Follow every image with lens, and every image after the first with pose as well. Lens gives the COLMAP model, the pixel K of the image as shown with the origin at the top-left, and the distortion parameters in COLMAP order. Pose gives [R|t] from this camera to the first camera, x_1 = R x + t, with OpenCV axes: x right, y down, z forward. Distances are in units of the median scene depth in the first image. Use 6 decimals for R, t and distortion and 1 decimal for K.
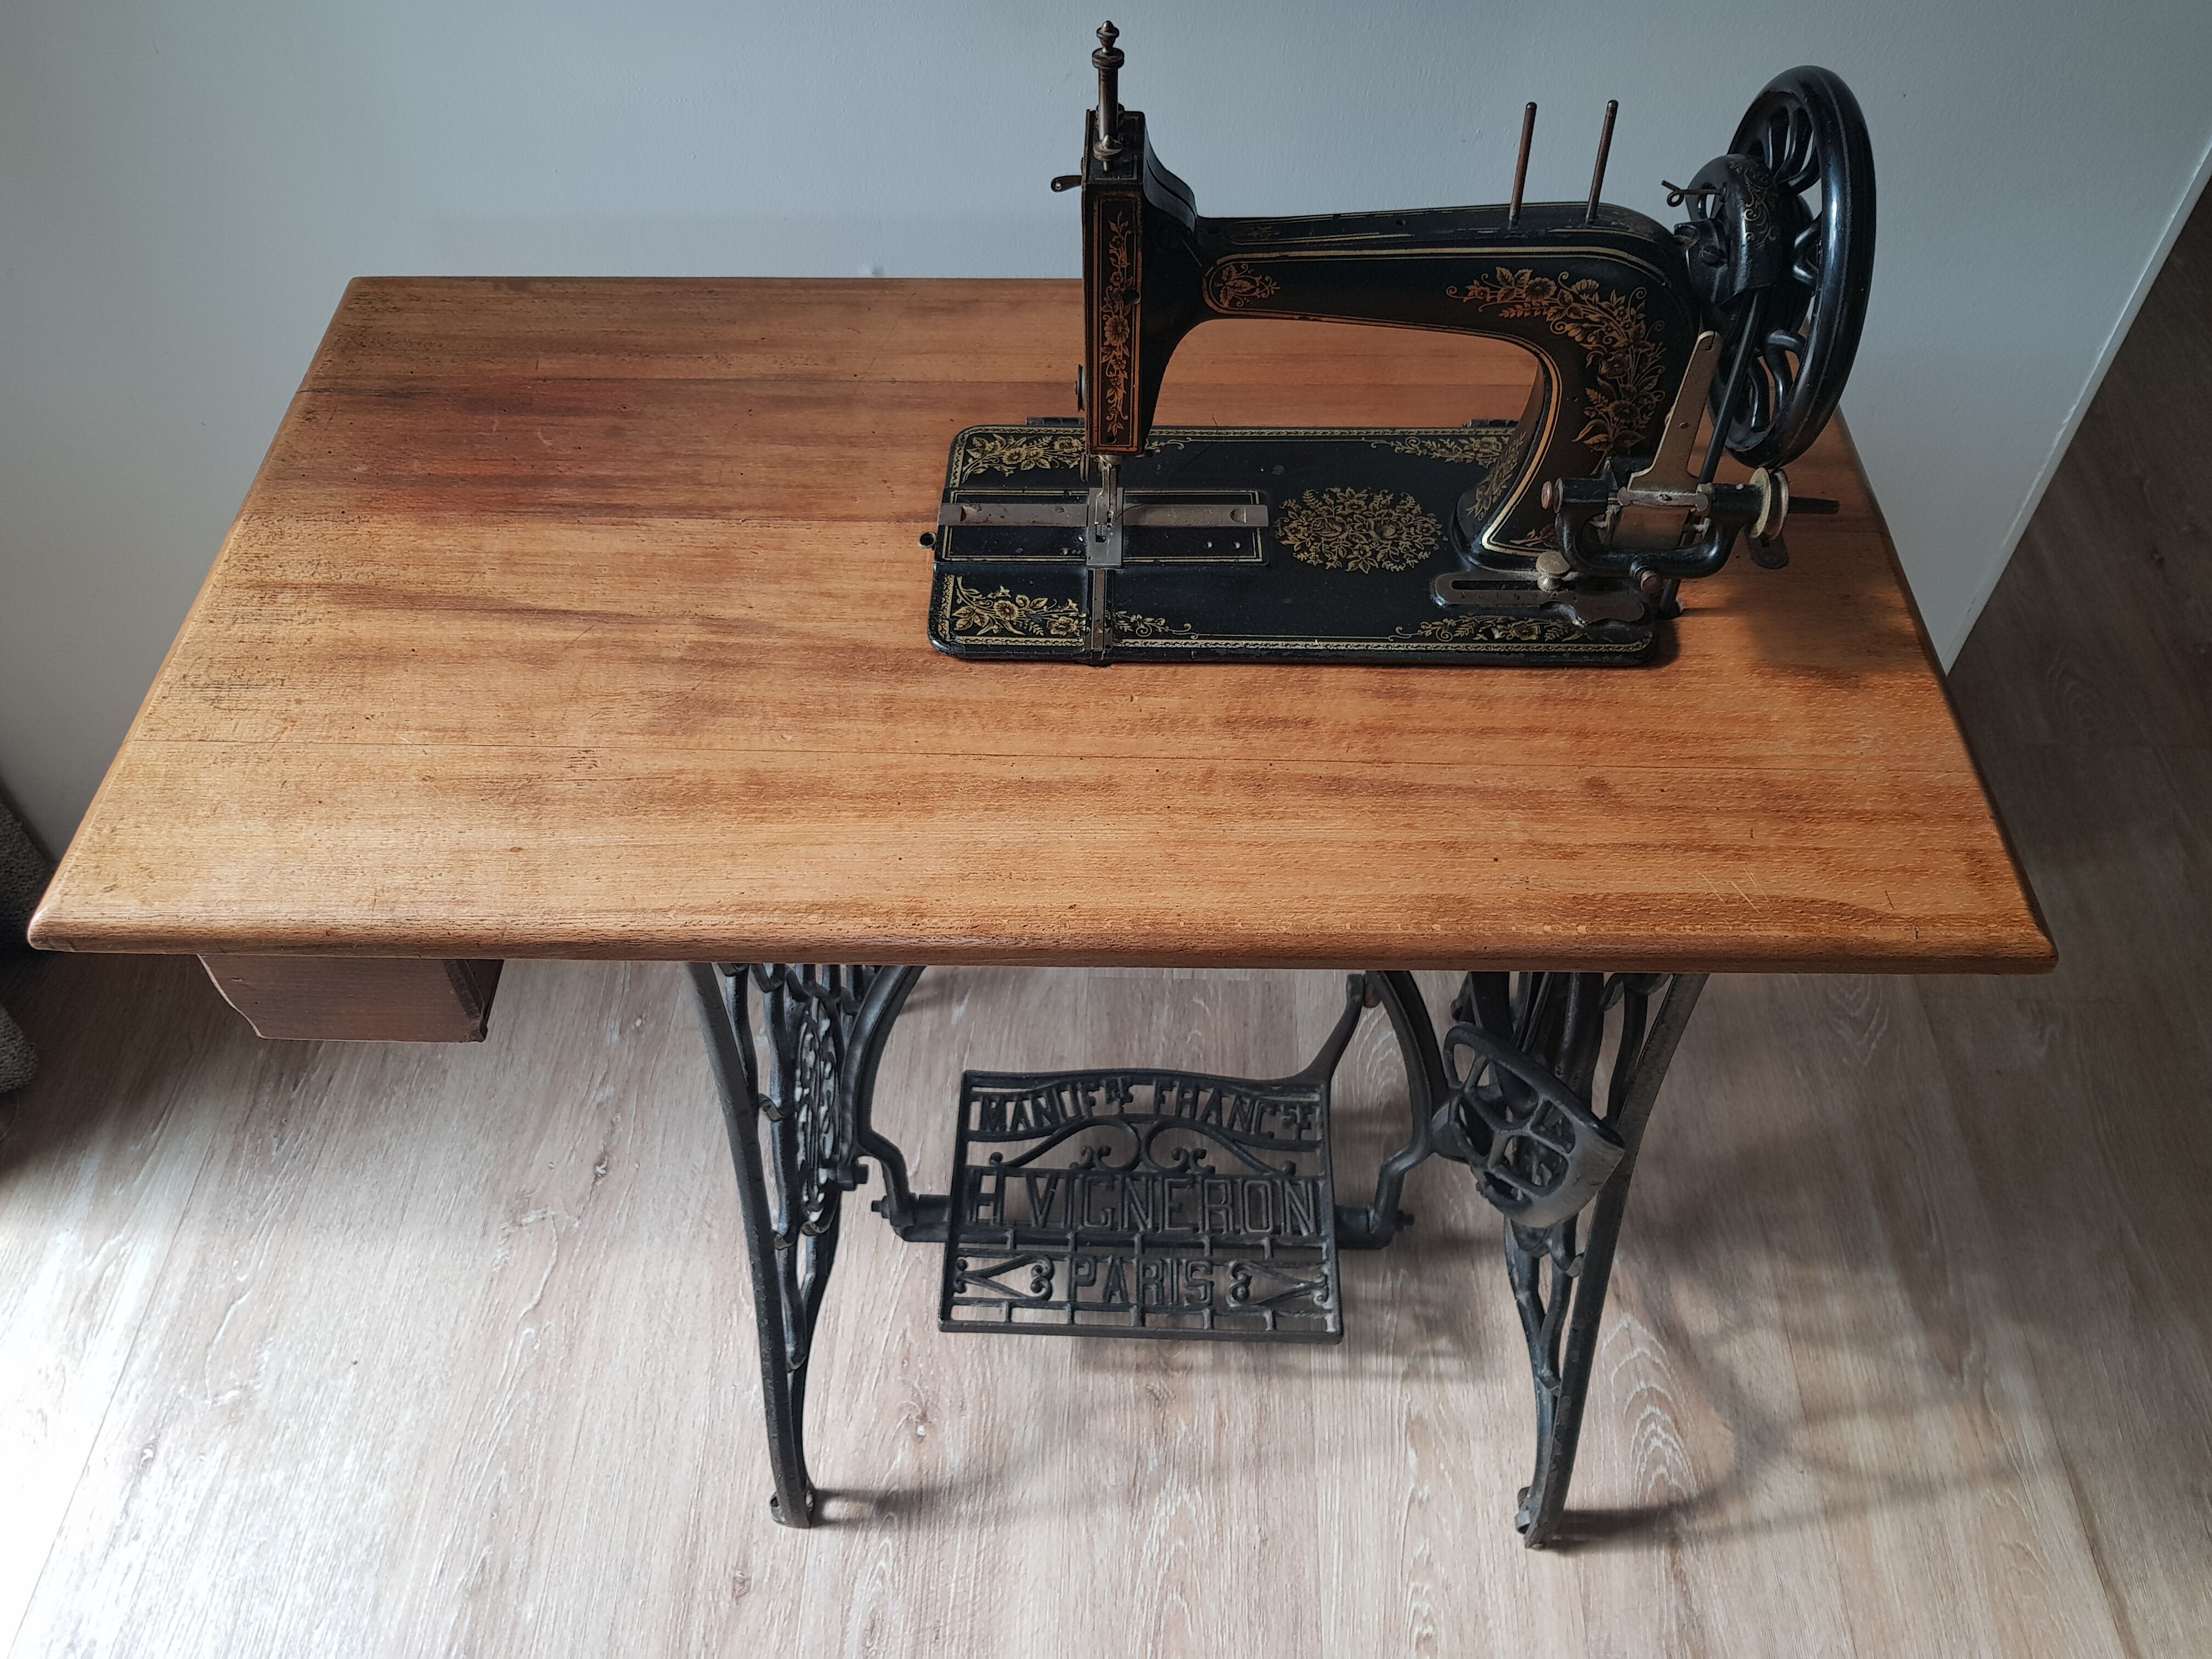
lens RADIAL K [[1798.9, 0, 1091.7], [0, 1798.9, 787.4], [0, 0, 1]] dist [-0.022633, -0.005786]
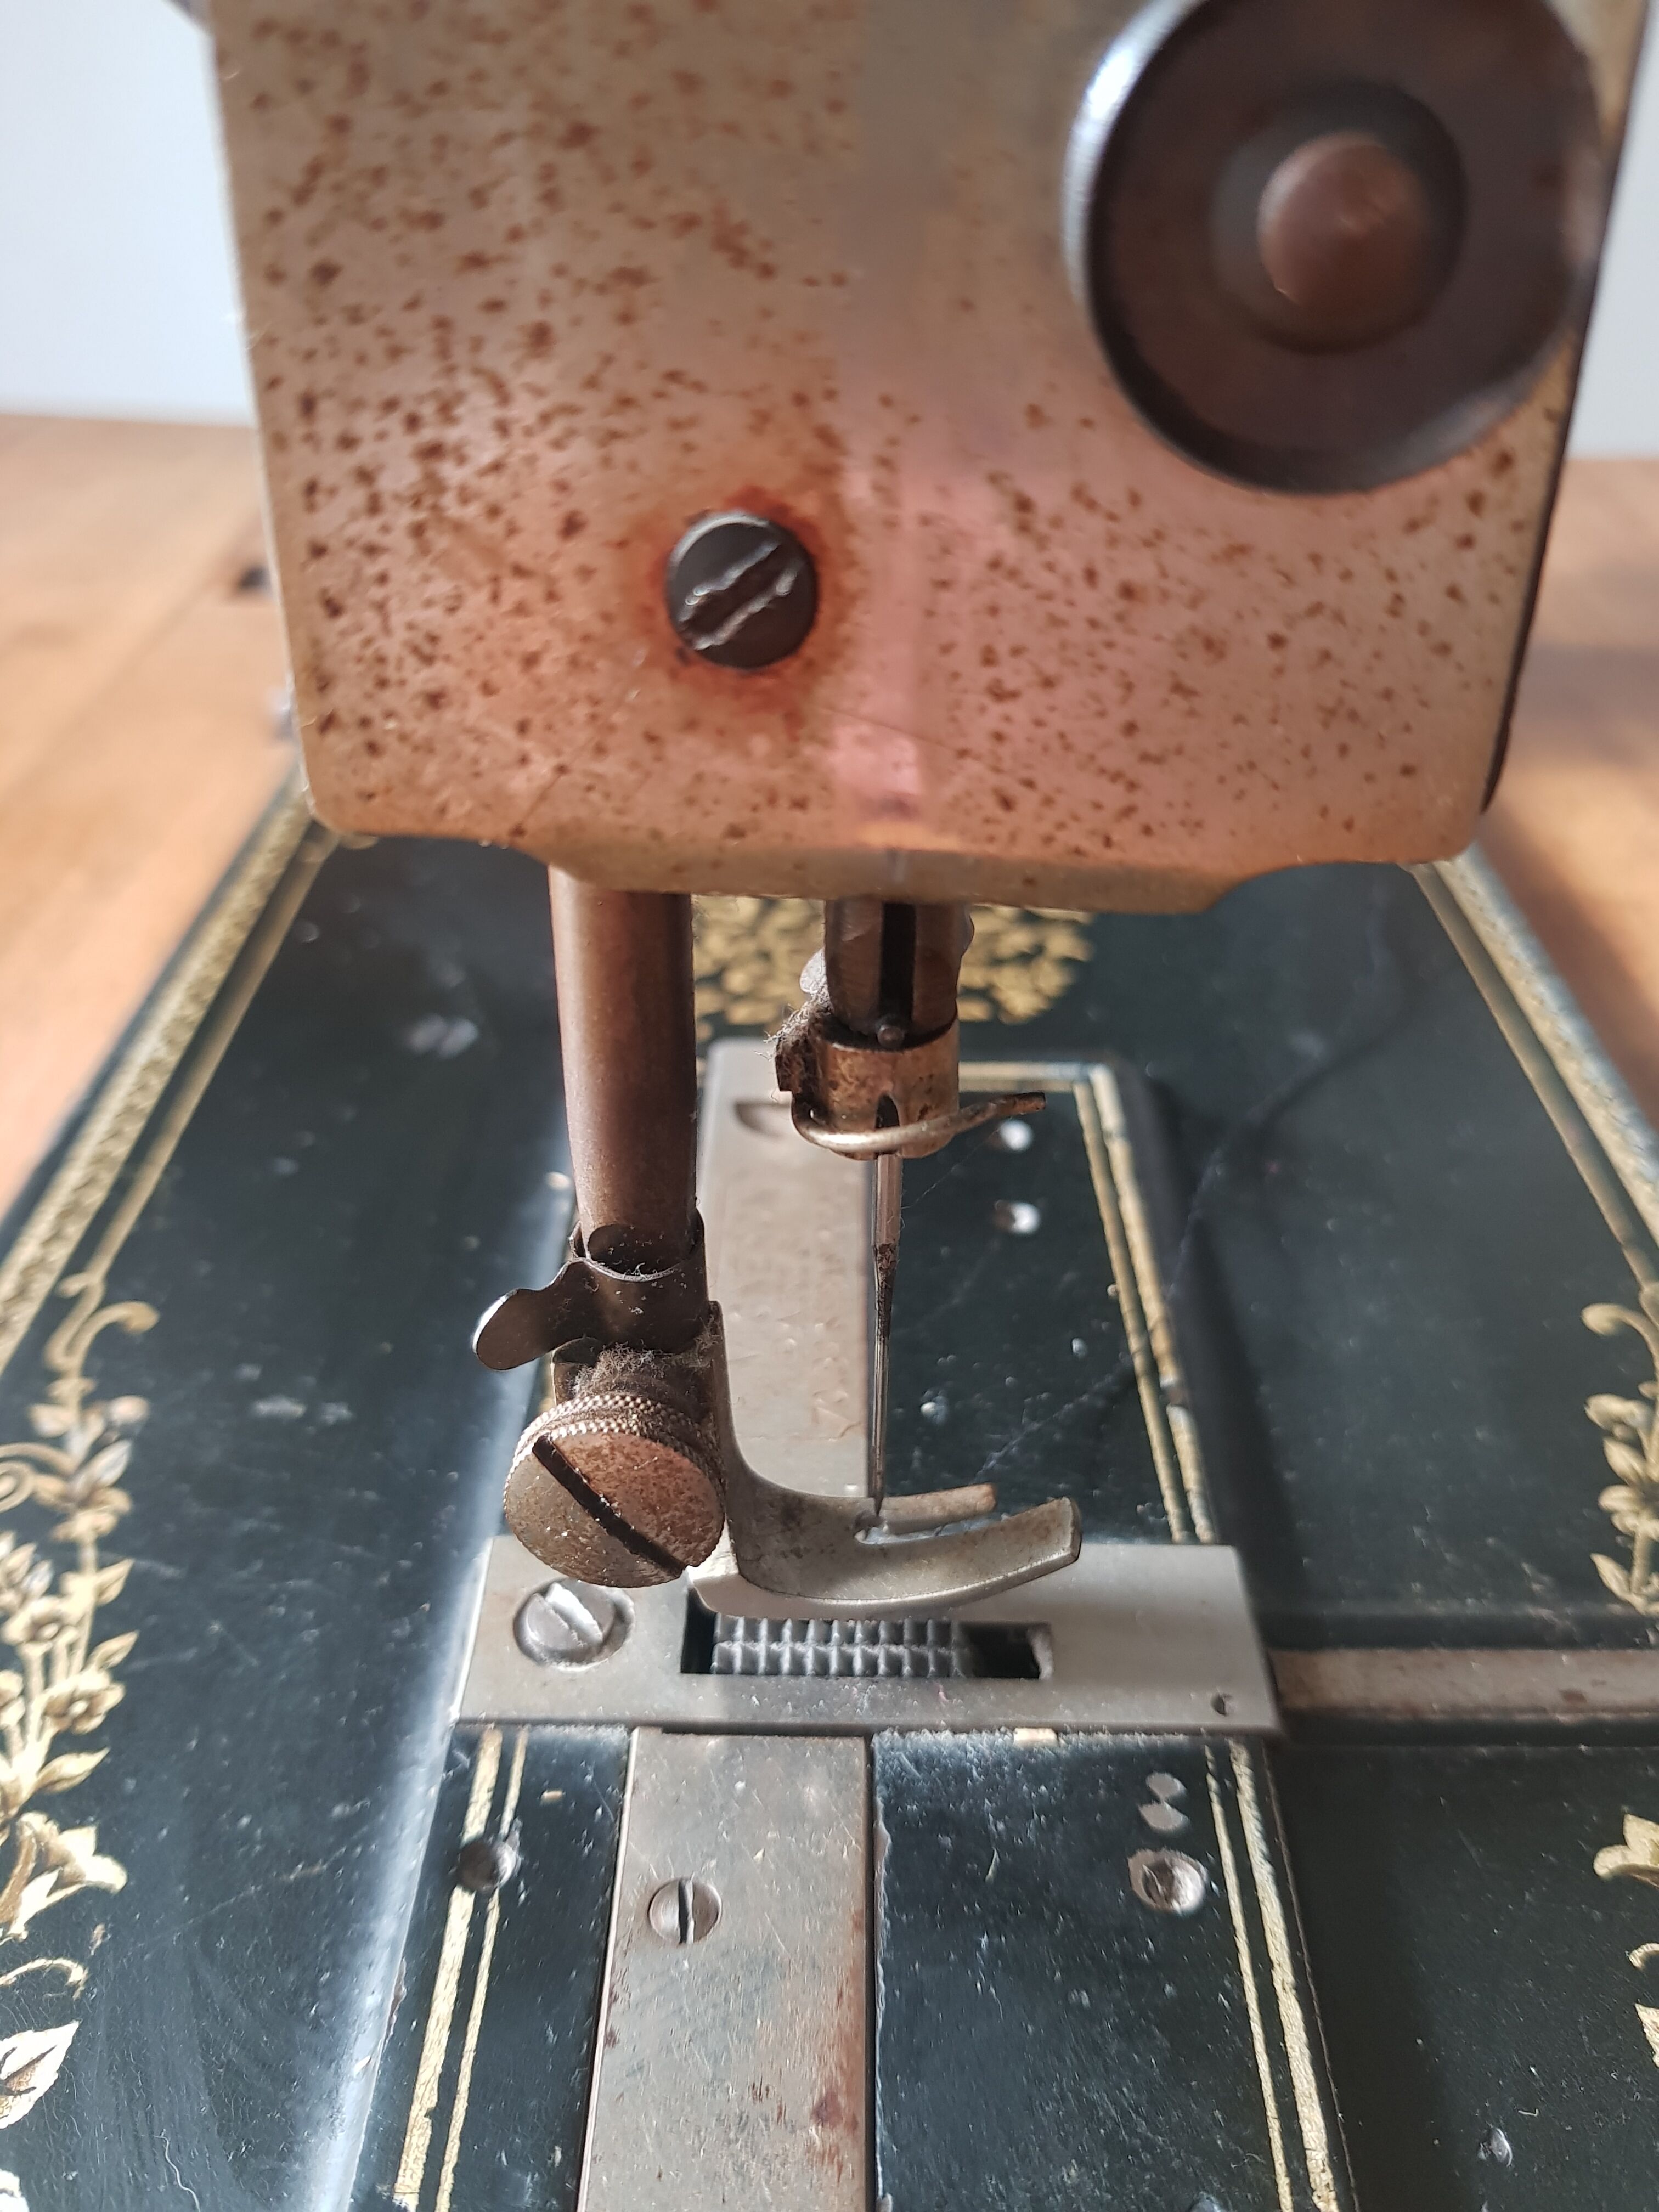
lens RADIAL K [[1856.5, 0, 856.4], [0, 1856.5, 1098.8], [0, 0, 1]] dist [-0.062968, -0.014849]
pose [[-0.020384, -0.540031, 0.841398, -0.099990], [0.745810, 0.552262, 0.372525, -0.237805], [-0.665847, 0.635116, 0.391503, 0.960248]]
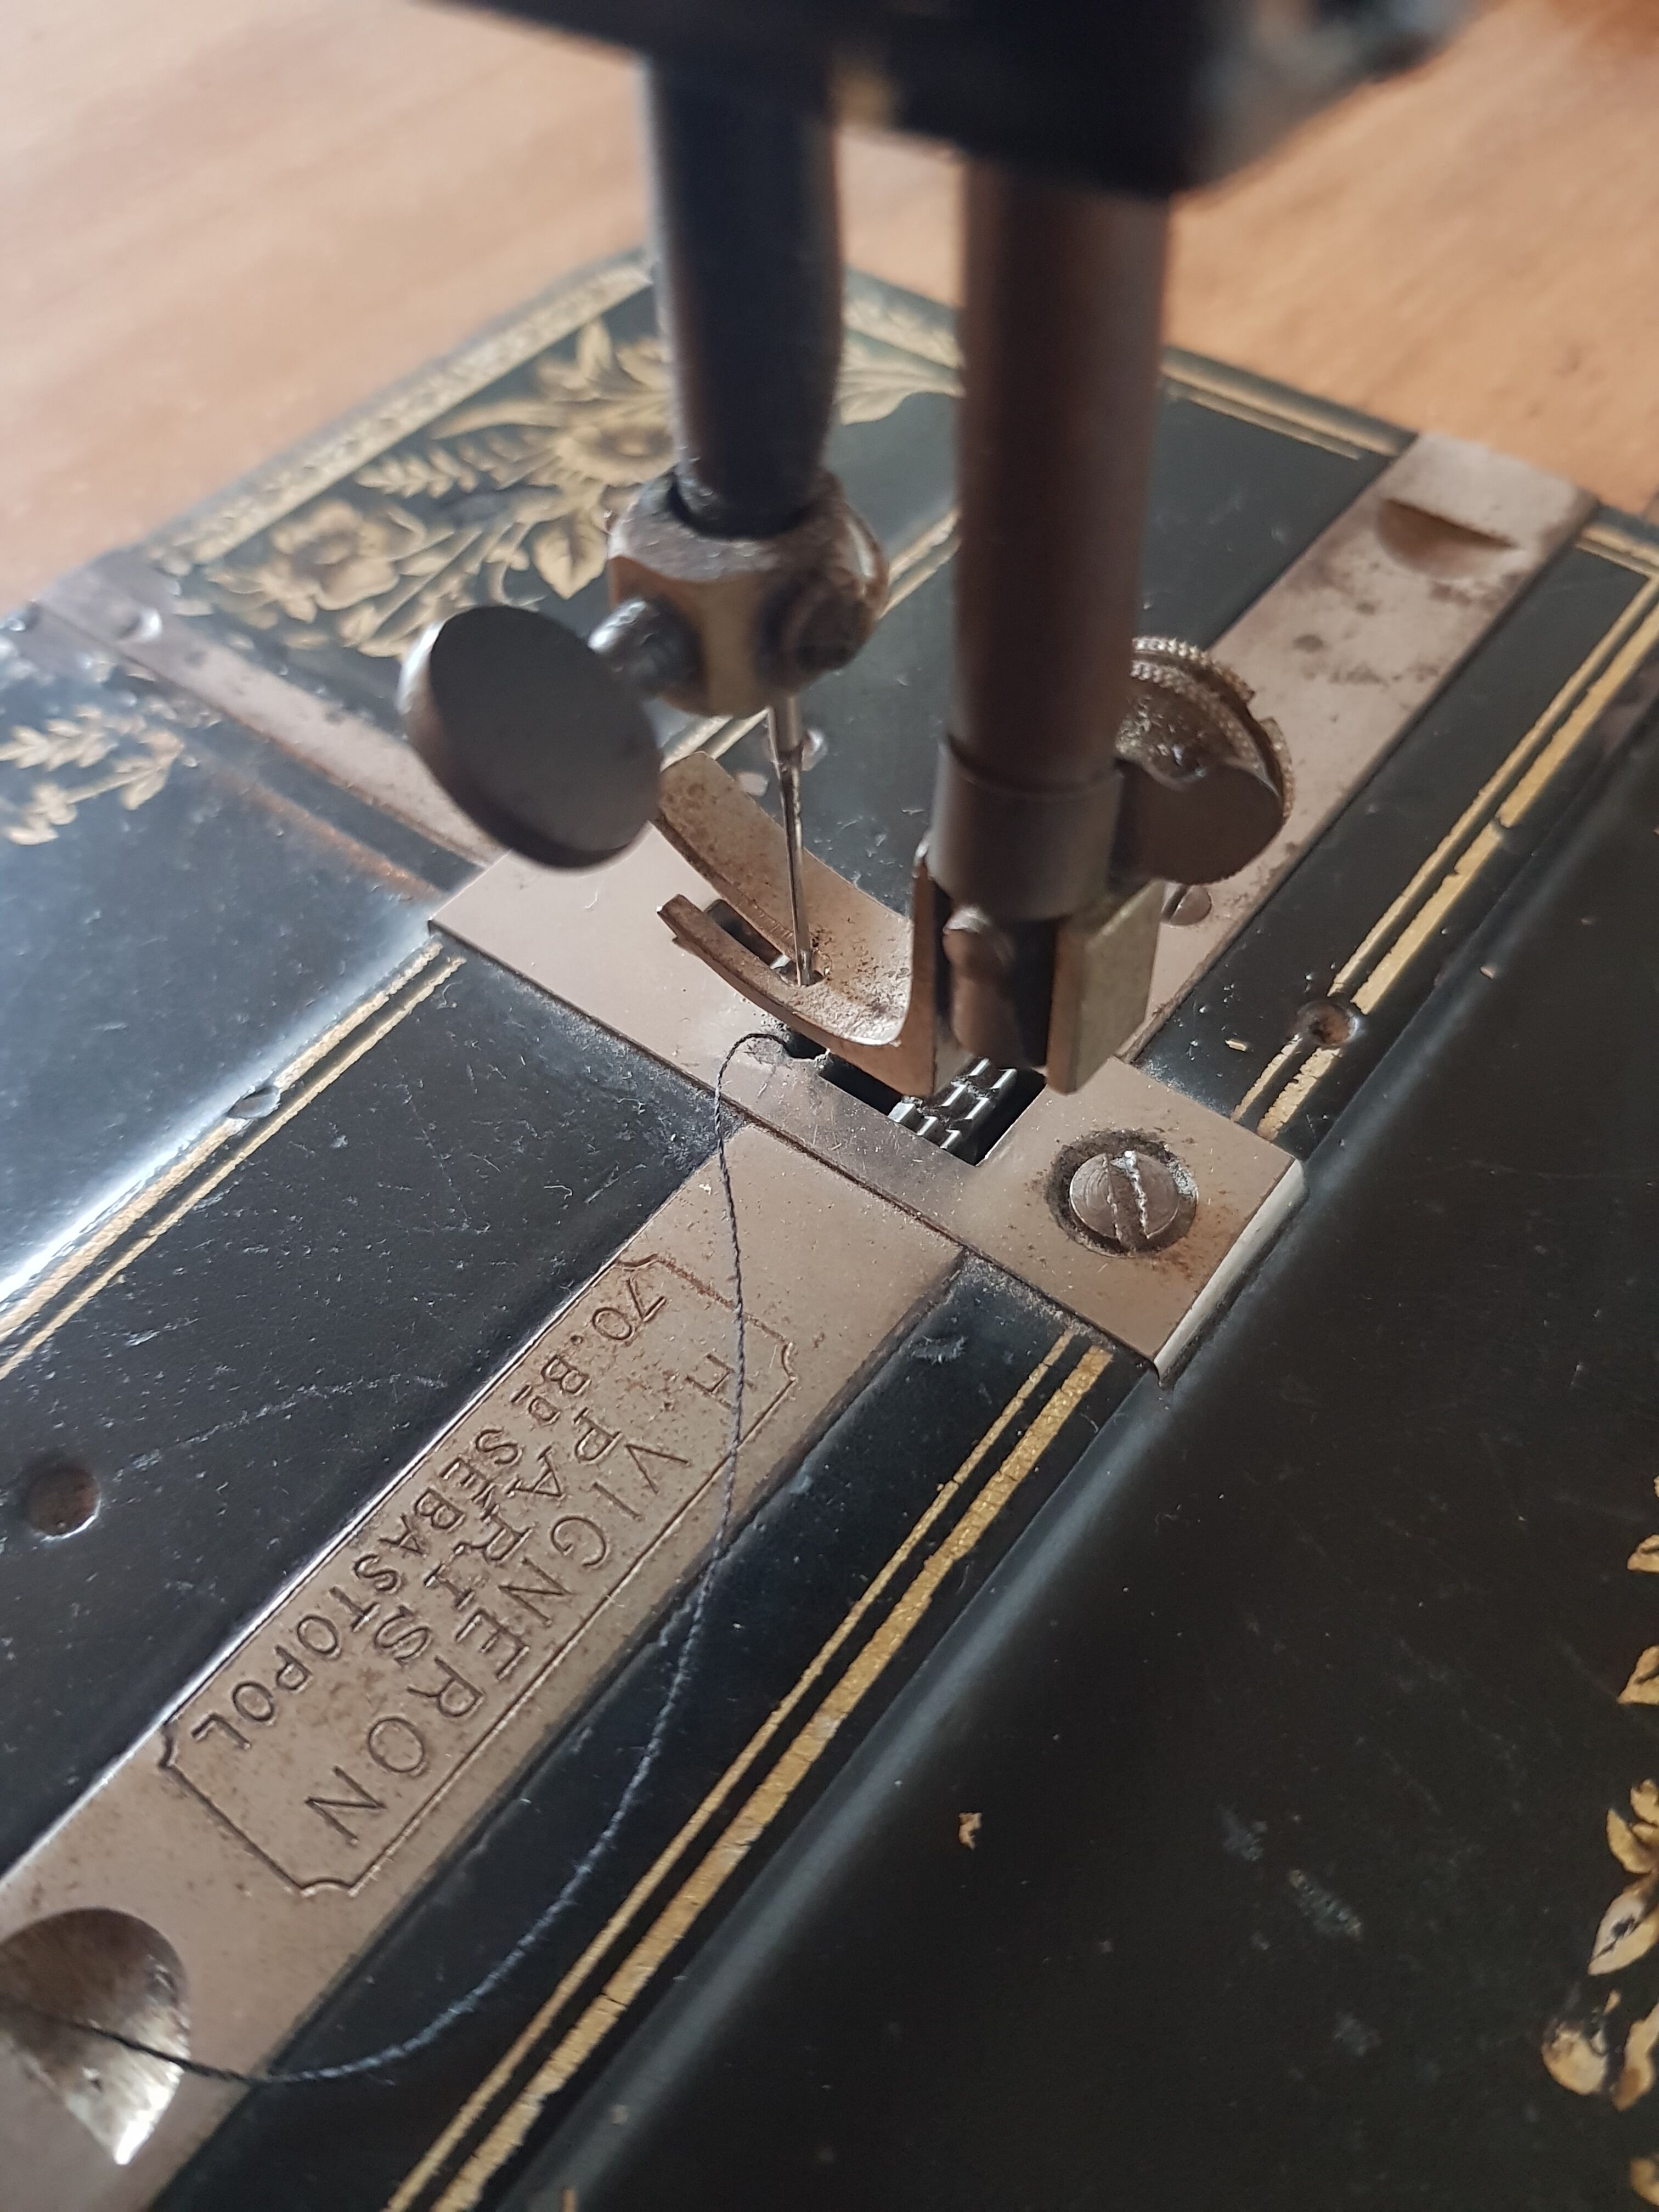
lens RADIAL K [[1856.5, 0, 856.4], [0, 1856.5, 1098.8], [0, 0, 1]] dist [-0.062968, -0.014849]
pose [[-0.586704, 0.654594, -0.476744, 0.075822], [-0.590989, 0.056377, 0.804708, -0.264666], [0.553634, 0.753875, 0.353781, 1.006175]]
